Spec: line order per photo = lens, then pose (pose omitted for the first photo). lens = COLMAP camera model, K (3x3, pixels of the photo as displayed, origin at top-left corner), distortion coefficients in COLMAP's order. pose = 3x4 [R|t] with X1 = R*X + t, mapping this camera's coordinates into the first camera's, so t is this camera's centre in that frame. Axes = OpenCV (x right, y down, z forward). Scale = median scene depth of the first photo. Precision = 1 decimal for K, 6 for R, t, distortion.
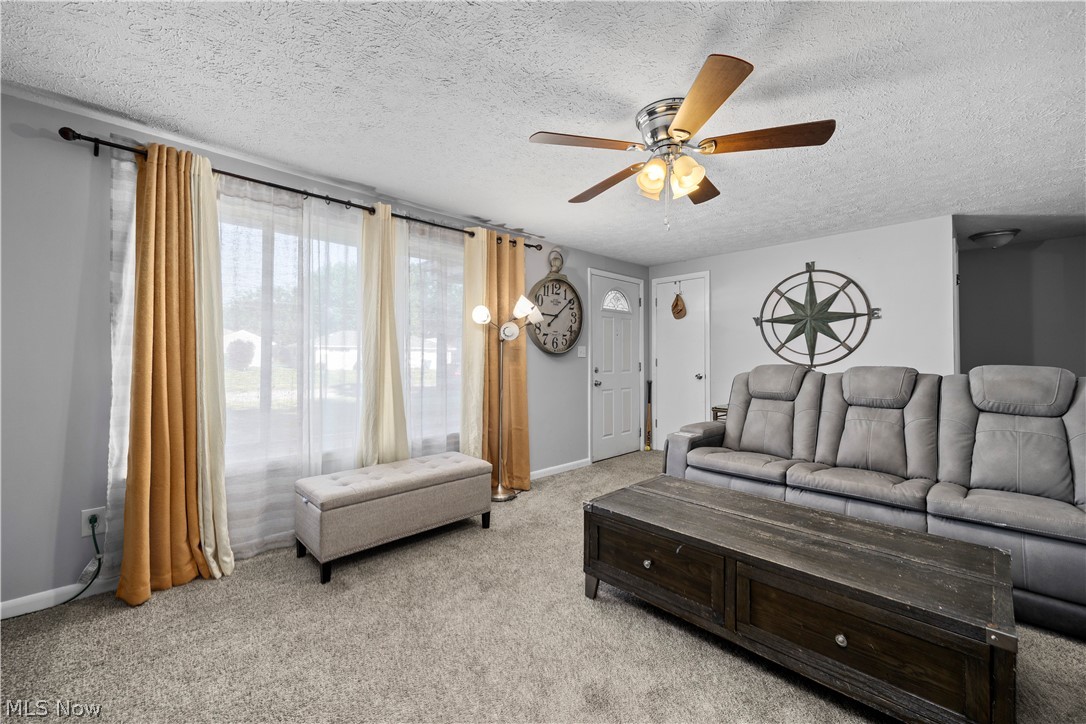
lens RADIAL K [[428.0, 0, 543.5], [0, 428.0, 358.1], [0, 0, 1]] dist [0.003517, -0.000402]
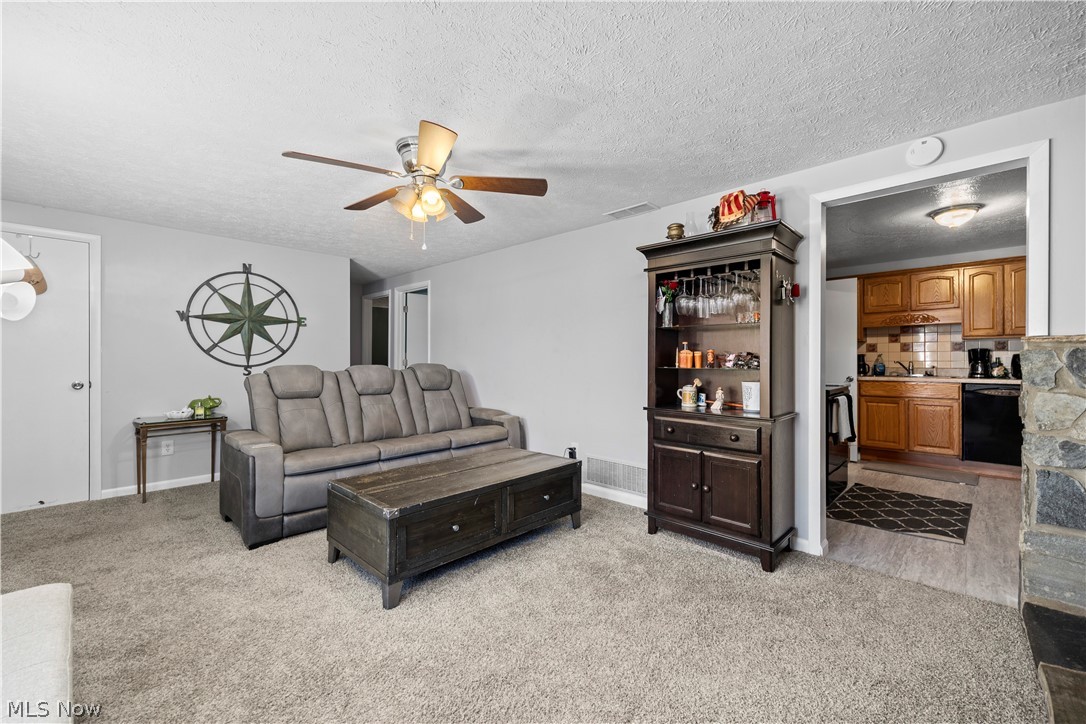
lens RADIAL K [[428.0, 0, 543.2], [0, 428.0, 360.4], [0, 0, 1]] dist [0.003517, -0.000402]
pose [[-0.021581, -0.003560, 0.999761, -0.407209], [-0.001341, 0.999993, 0.003532, -0.000436], [-0.999766, -0.001264, -0.021586, 0.323513]]
